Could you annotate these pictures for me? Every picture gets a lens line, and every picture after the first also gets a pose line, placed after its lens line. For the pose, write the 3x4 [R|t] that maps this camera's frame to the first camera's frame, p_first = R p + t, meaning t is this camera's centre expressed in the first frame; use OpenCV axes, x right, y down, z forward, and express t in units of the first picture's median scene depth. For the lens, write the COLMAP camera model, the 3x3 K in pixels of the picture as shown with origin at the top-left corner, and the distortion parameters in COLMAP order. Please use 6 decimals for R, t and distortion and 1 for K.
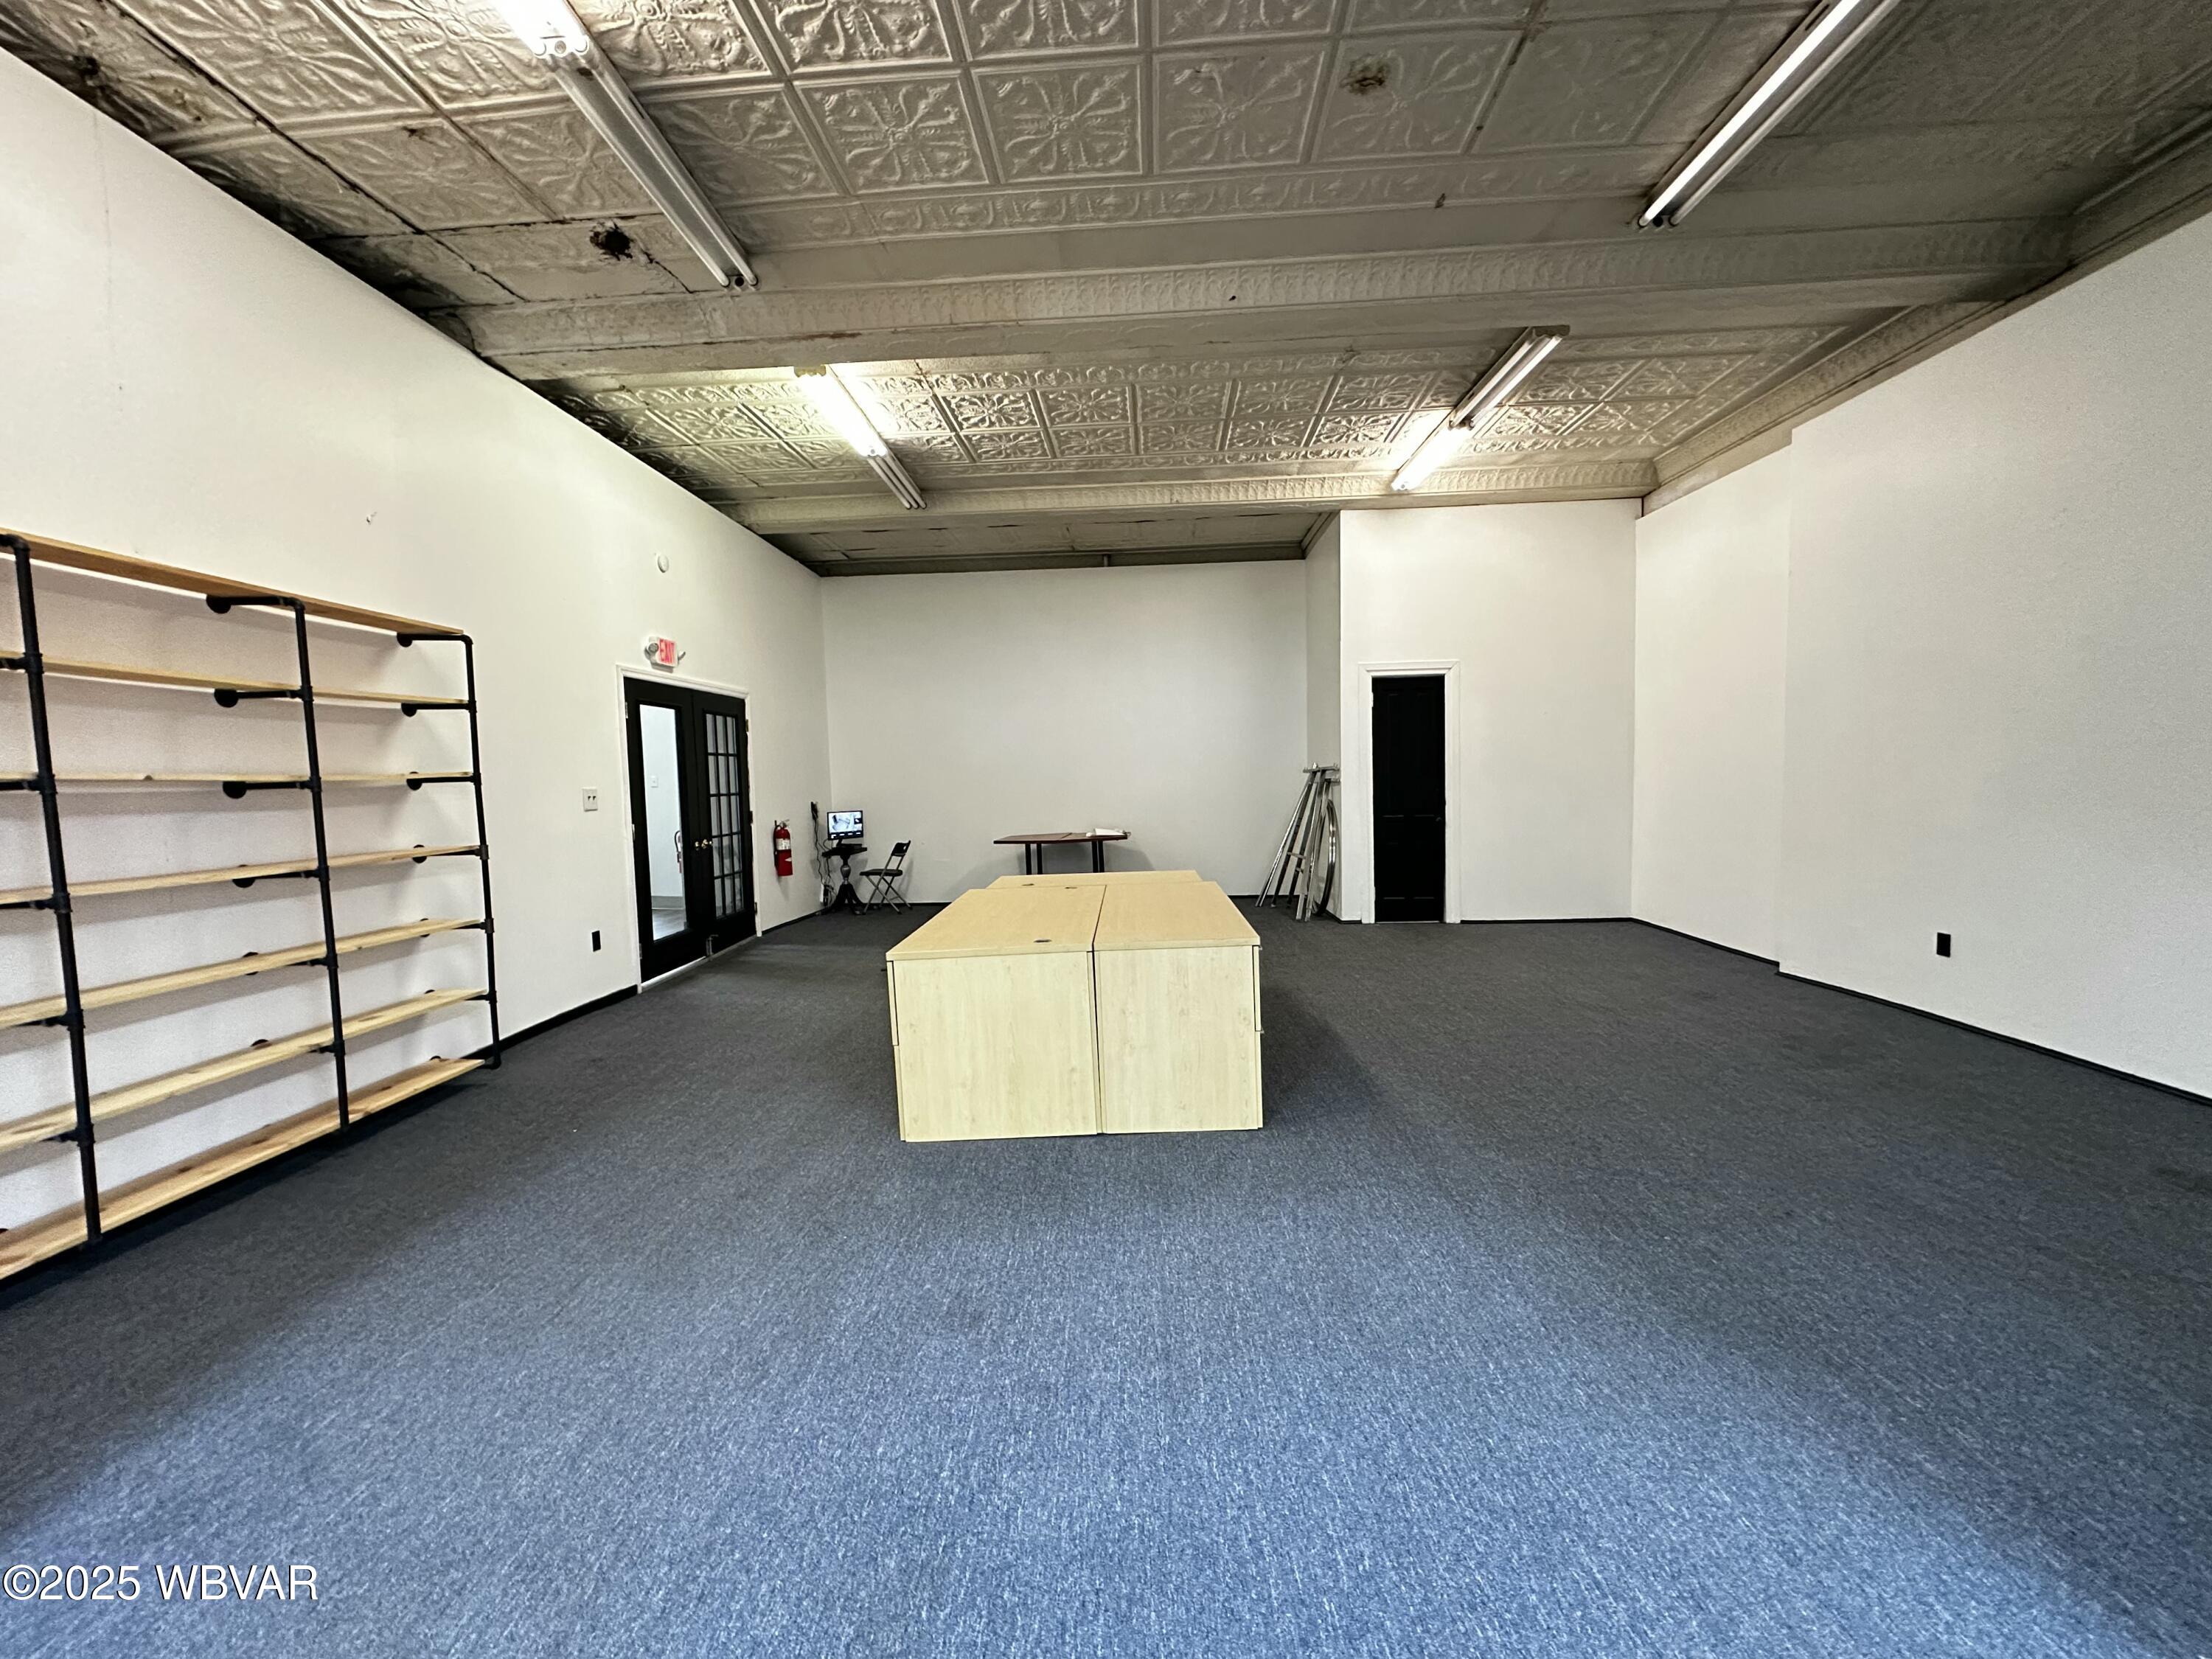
lens RADIAL K [[881.6, 0, 1106.0], [0, 881.6, 829.5], [0, 0, 1]] dist [-0.001710, 0.000586]
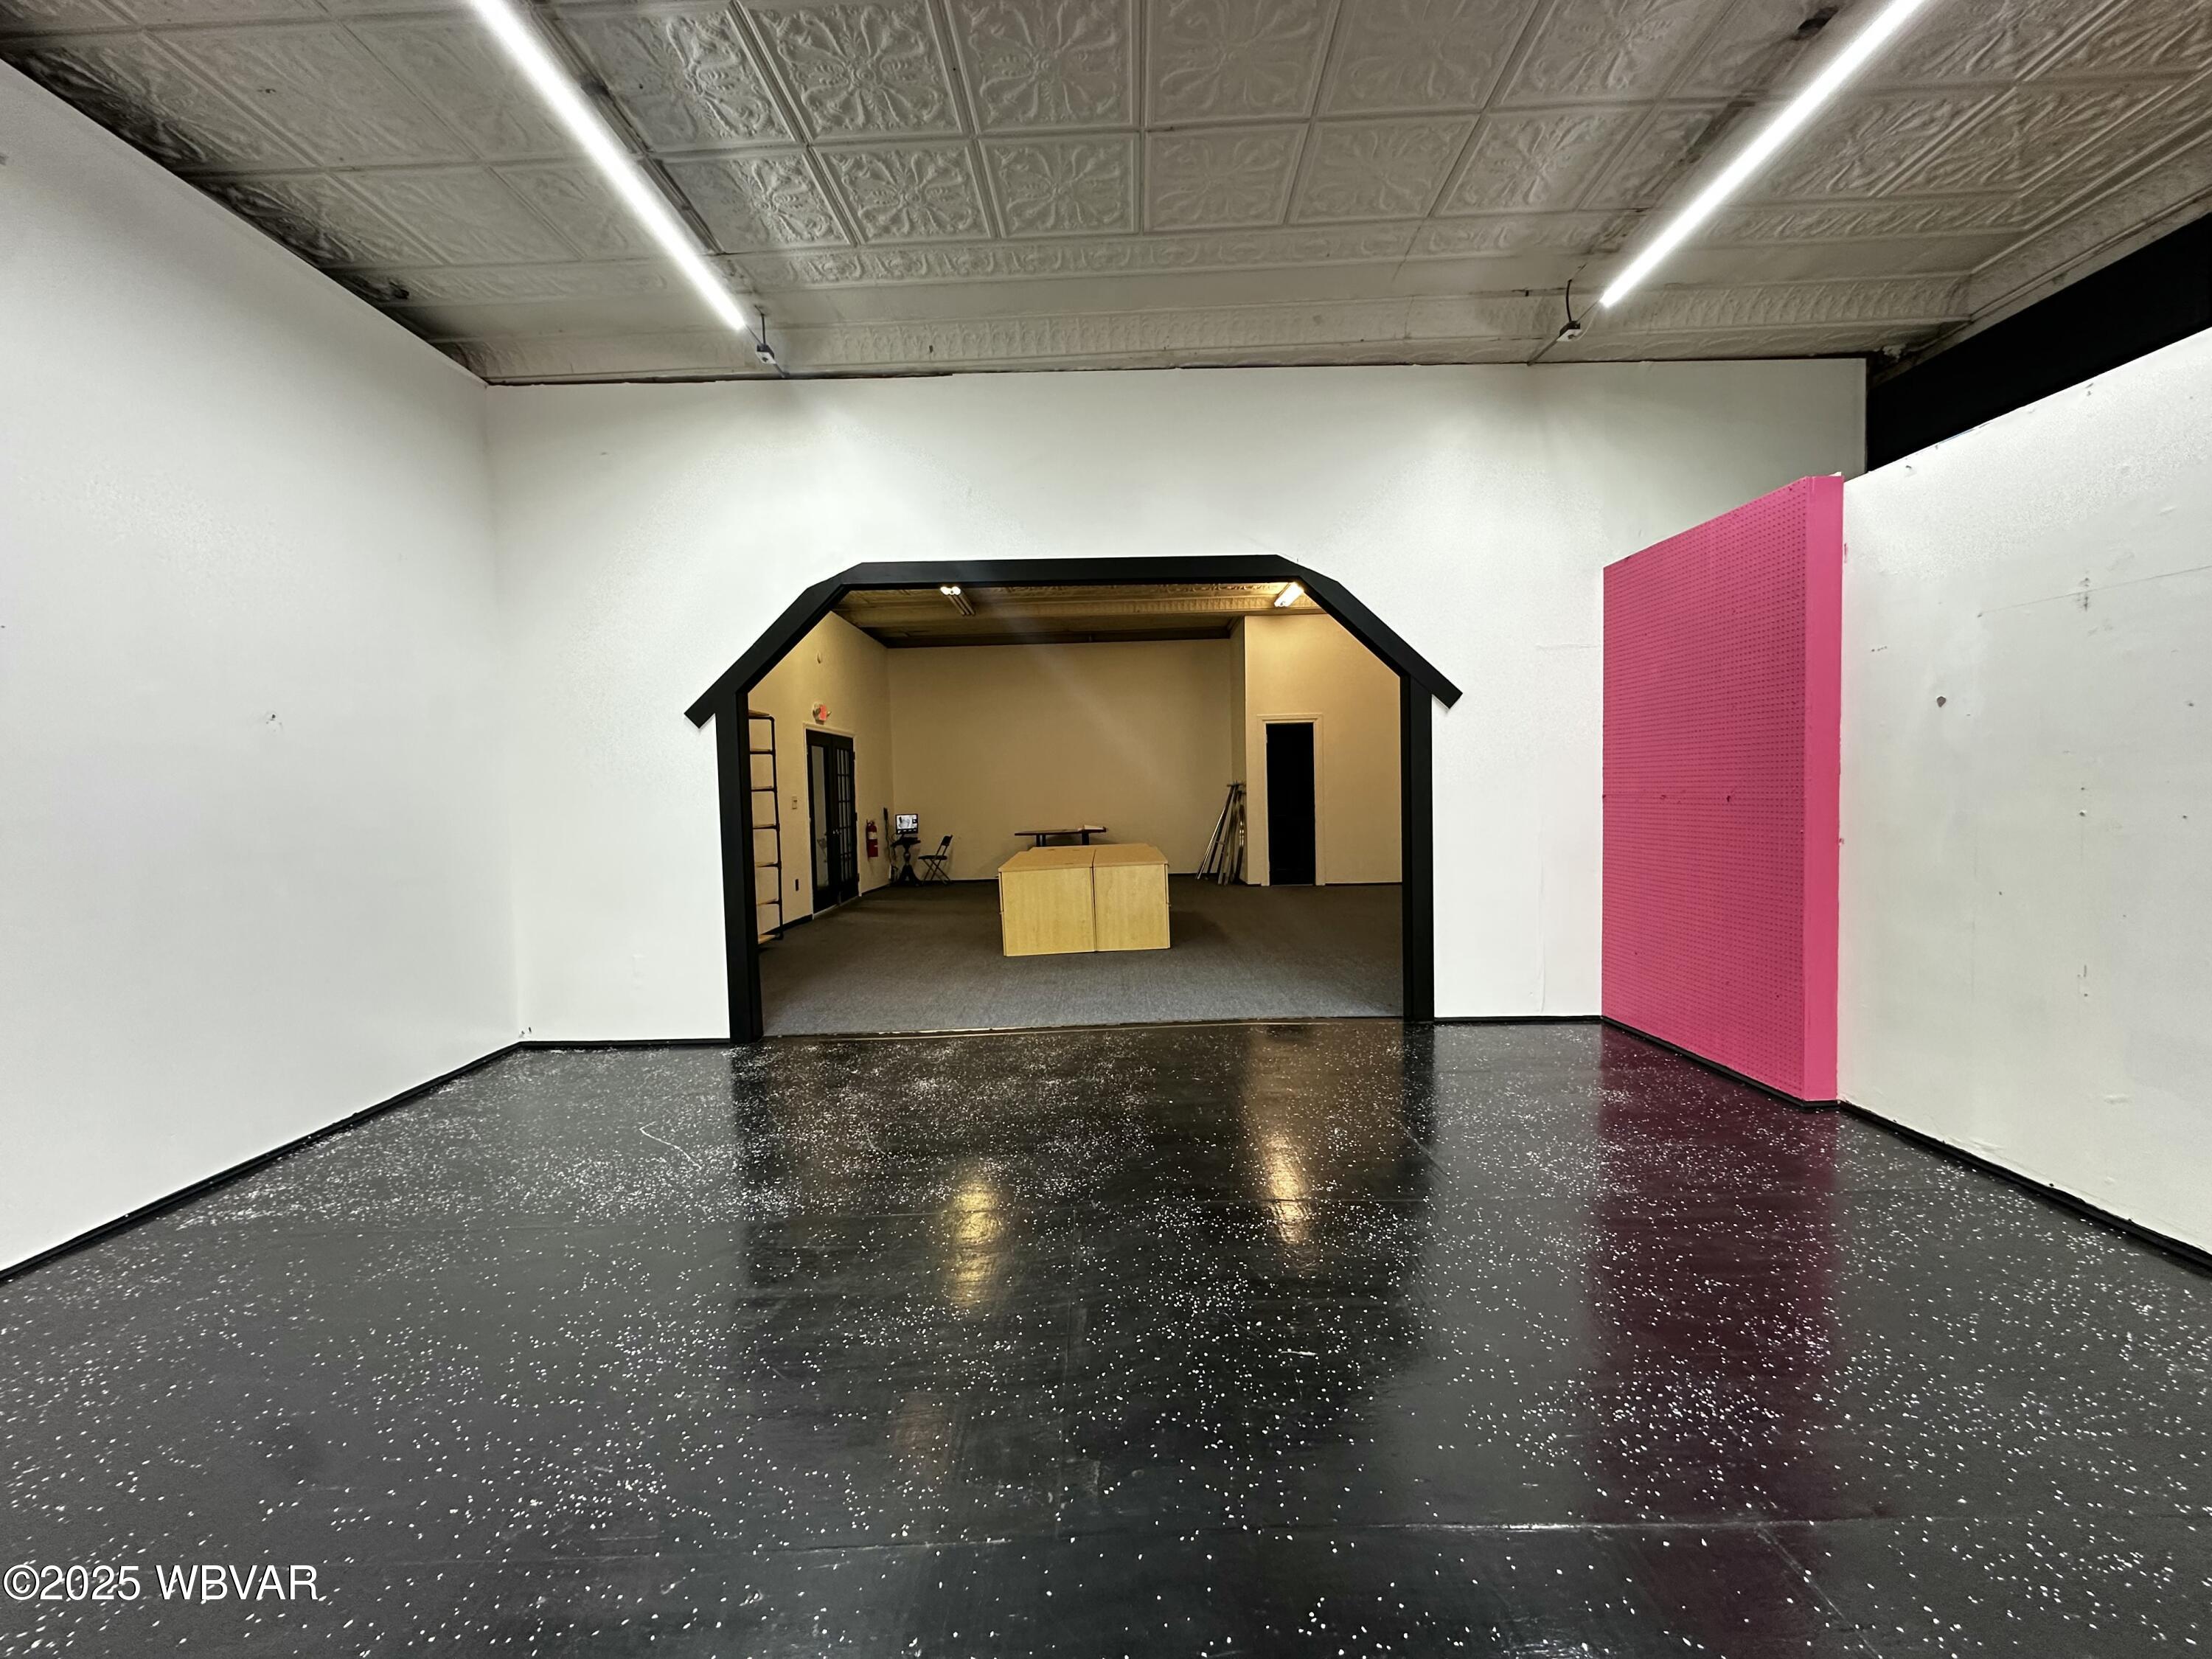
lens RADIAL K [[881.6, 0, 1106.0], [0, 881.6, 829.5], [0, 0, 1]] dist [-0.001710, 0.000586]
pose [[0.999626, -0.002150, 0.027276, -0.022946], [0.002617, 0.999850, -0.017111, 0.046319], [-0.027235, 0.017176, 0.999481, -0.681838]]
